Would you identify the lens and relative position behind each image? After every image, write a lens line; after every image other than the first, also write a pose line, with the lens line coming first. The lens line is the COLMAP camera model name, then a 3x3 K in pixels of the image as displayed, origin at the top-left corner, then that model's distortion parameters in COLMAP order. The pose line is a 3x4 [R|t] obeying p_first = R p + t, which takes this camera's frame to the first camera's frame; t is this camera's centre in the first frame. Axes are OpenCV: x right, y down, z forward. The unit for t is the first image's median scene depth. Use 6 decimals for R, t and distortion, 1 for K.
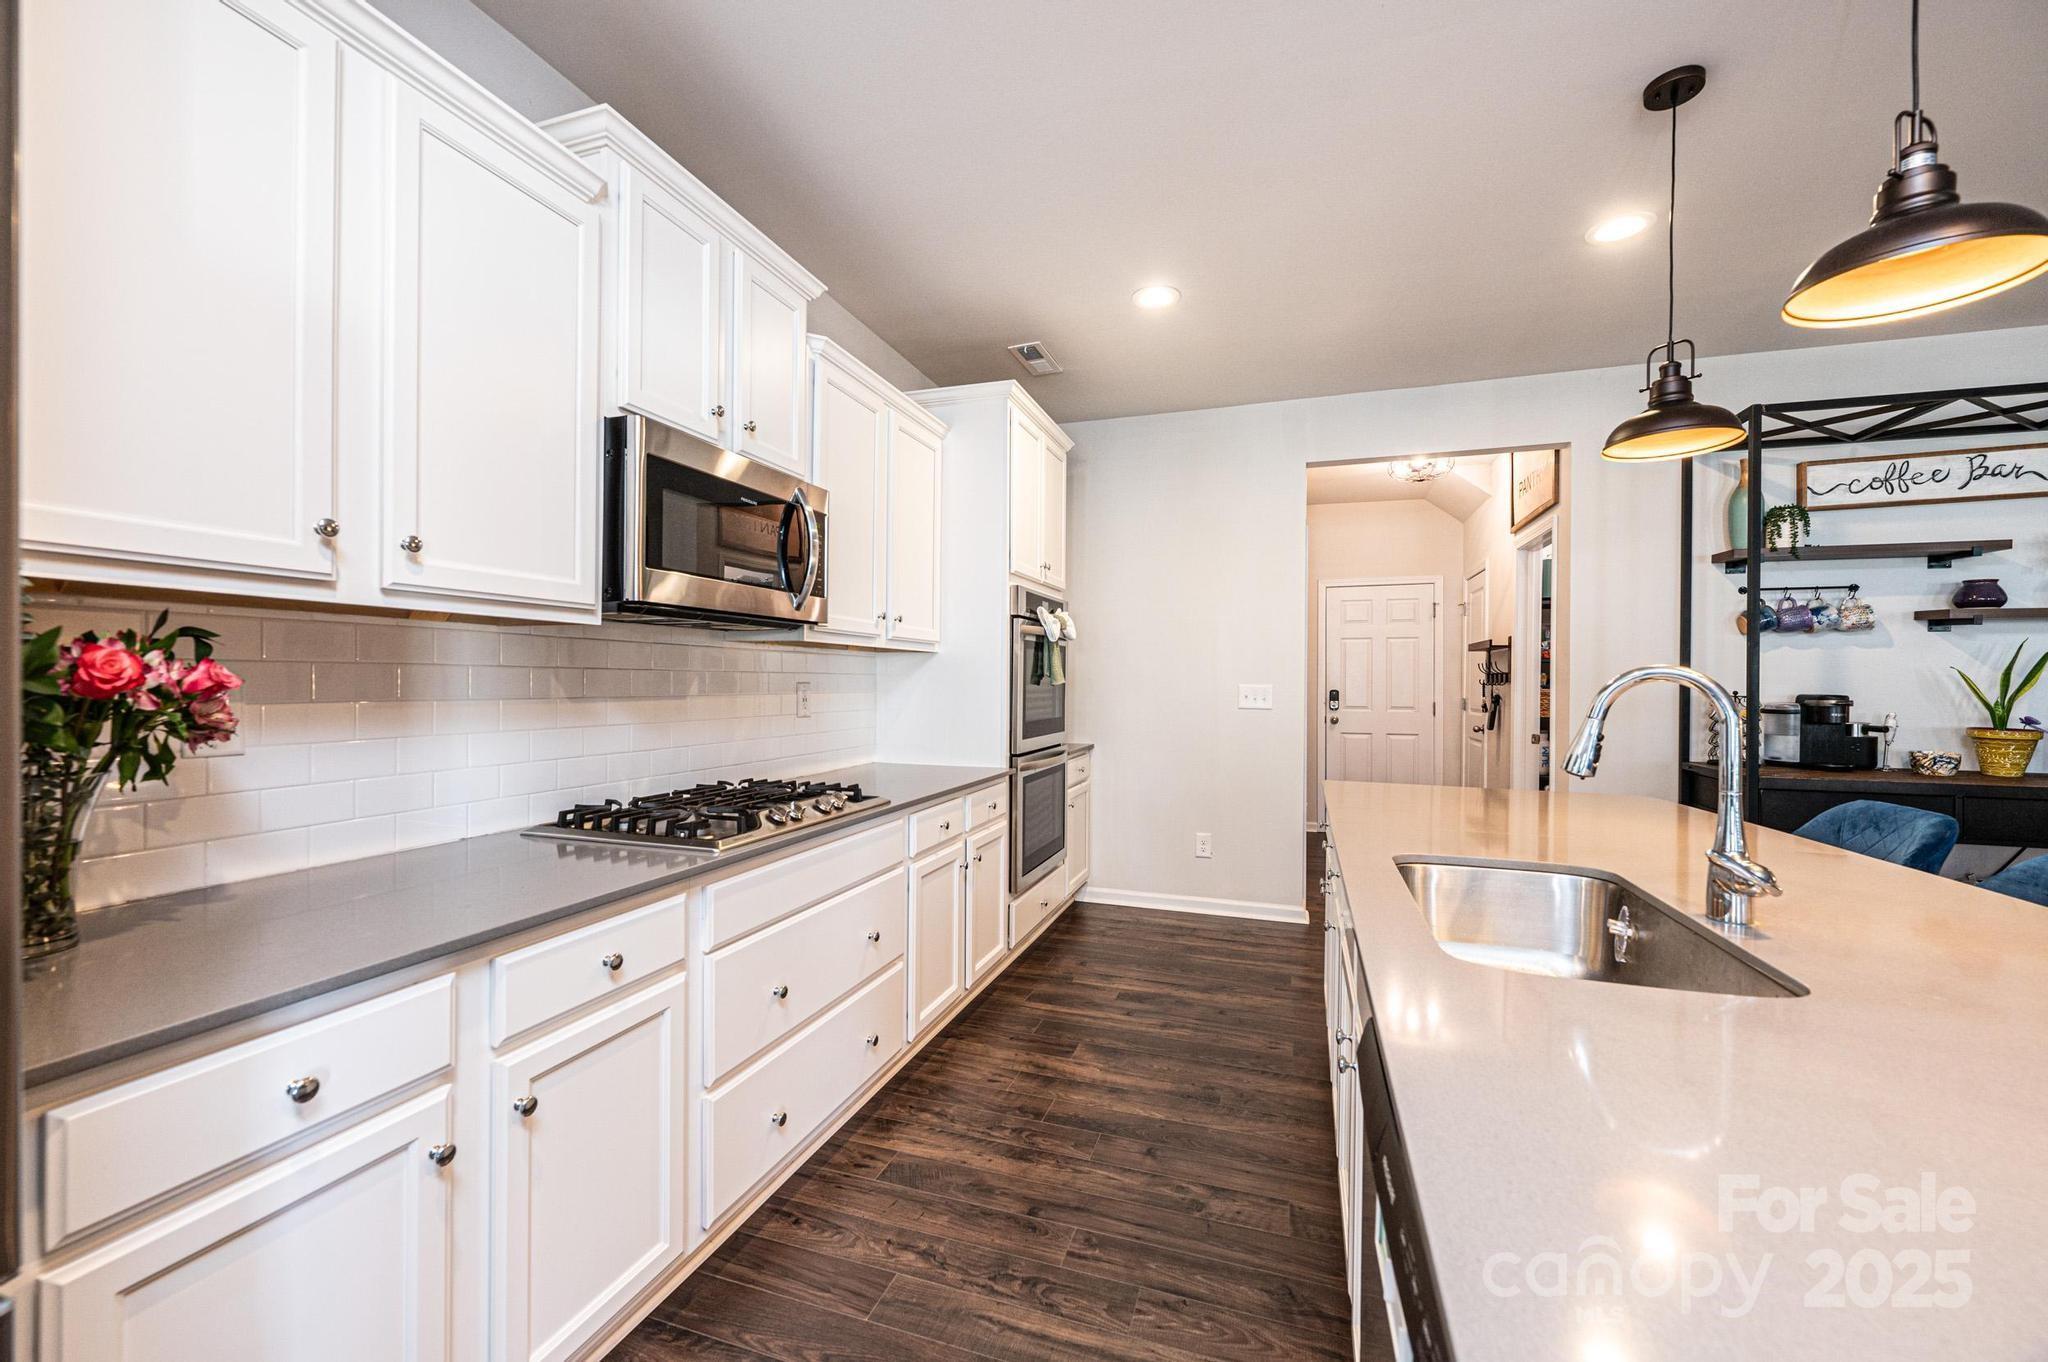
lens RADIAL K [[814.5, 0, 1024.0], [0, 814.5, 681.0], [0, 0, 1]] dist [-0.002605, 0.000735]
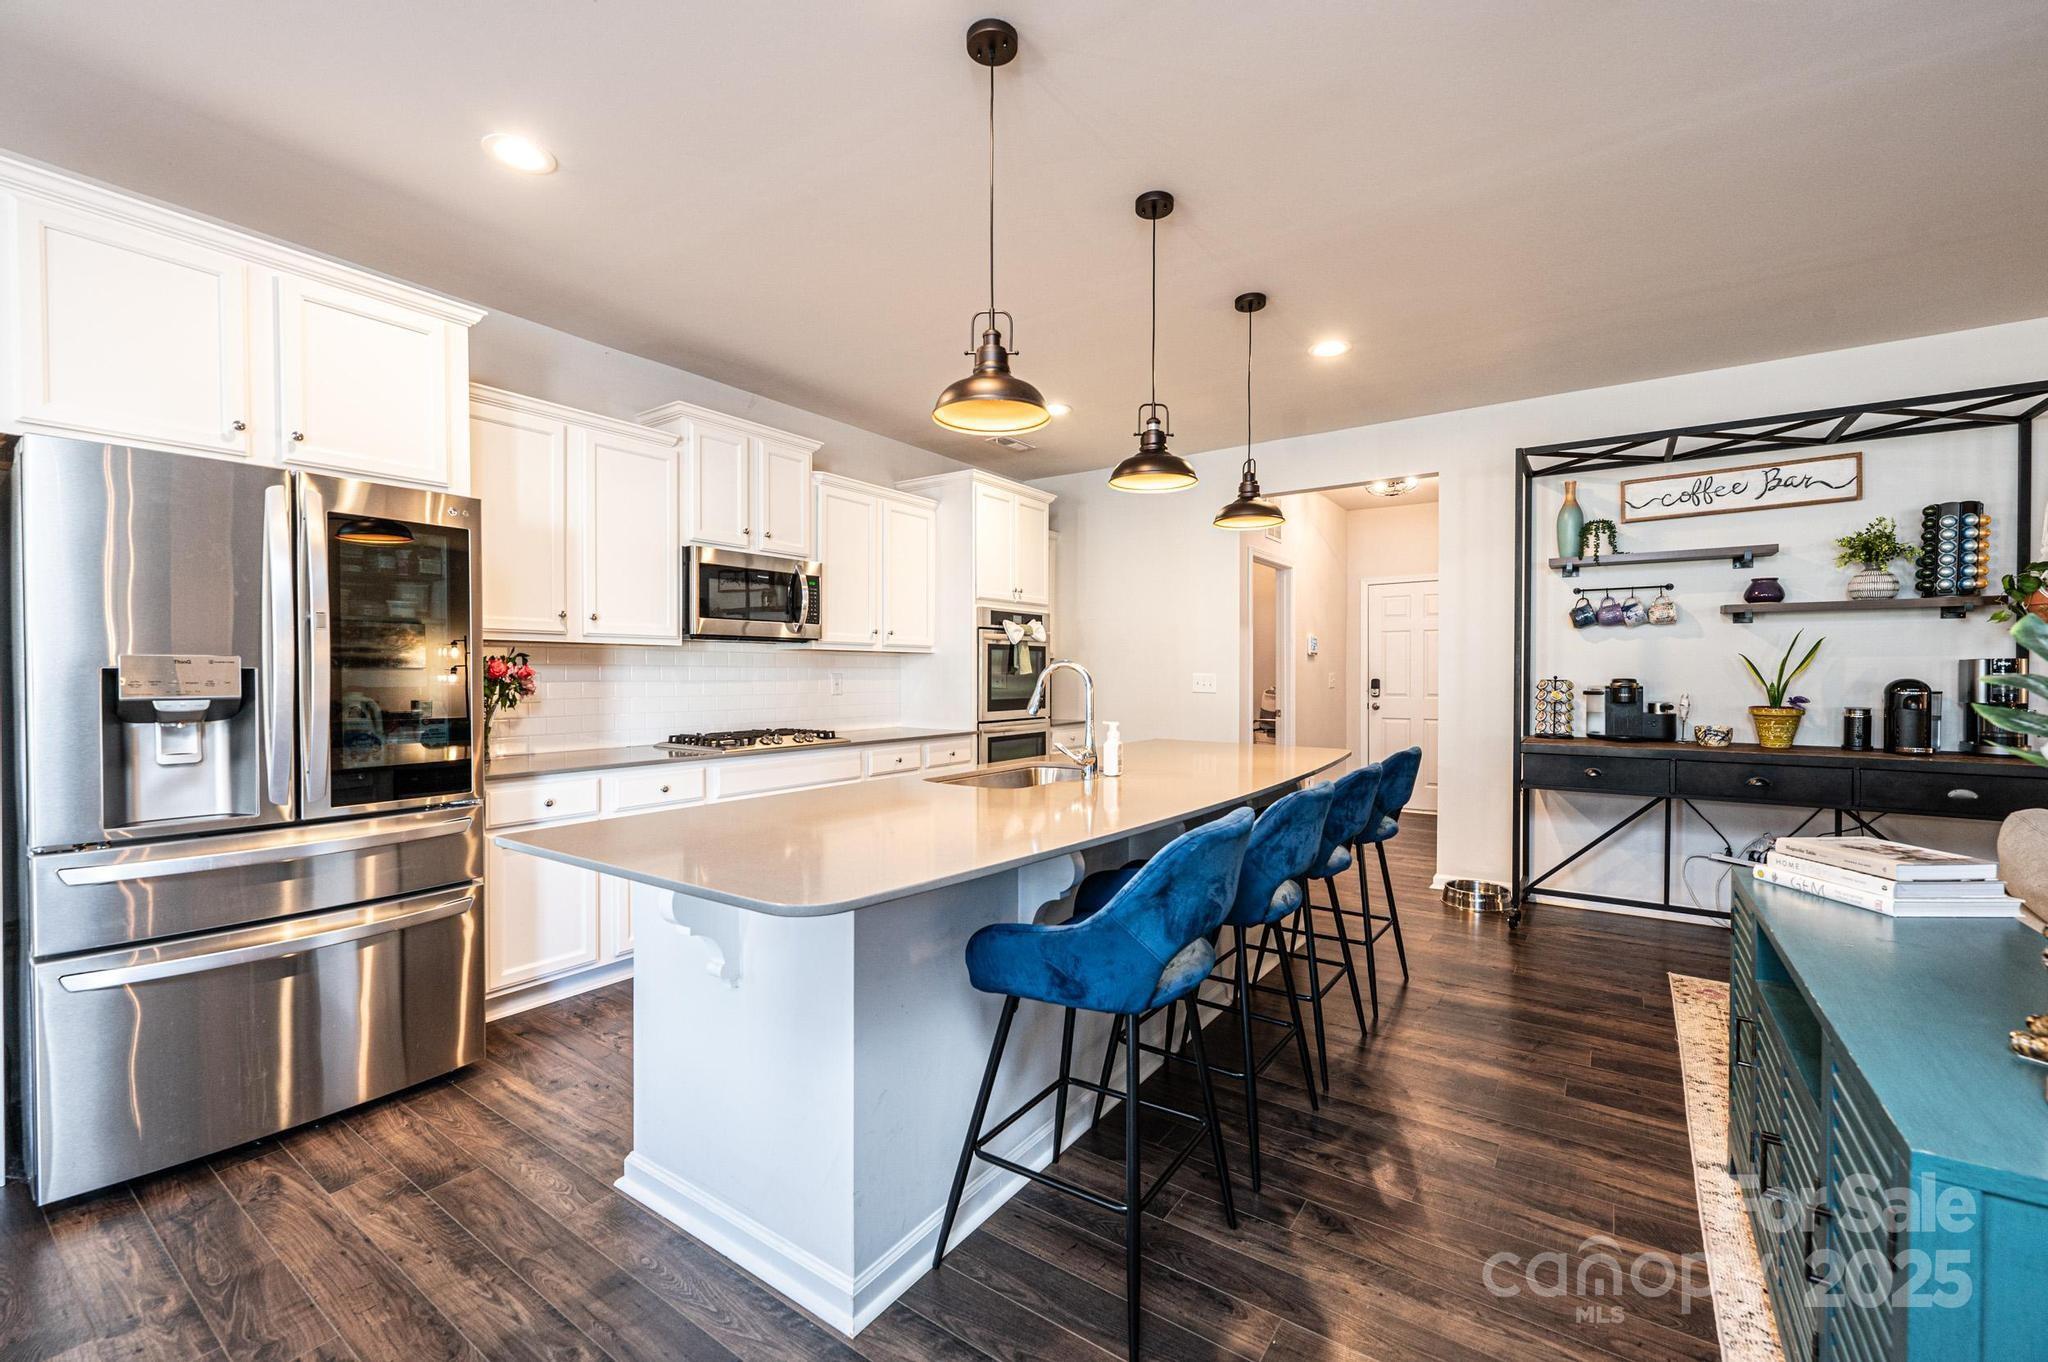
lens RADIAL K [[843.0, 0, 1024.0], [0, 843.0, 681.0], [0, 0, 1]] dist [0.003072, -0.000070]
pose [[0.959749, -0.003836, -0.280832, 0.493621], [0.006066, 0.999957, 0.007072, 0.006328], [0.280792, -0.008491, 0.959731, -0.442518]]
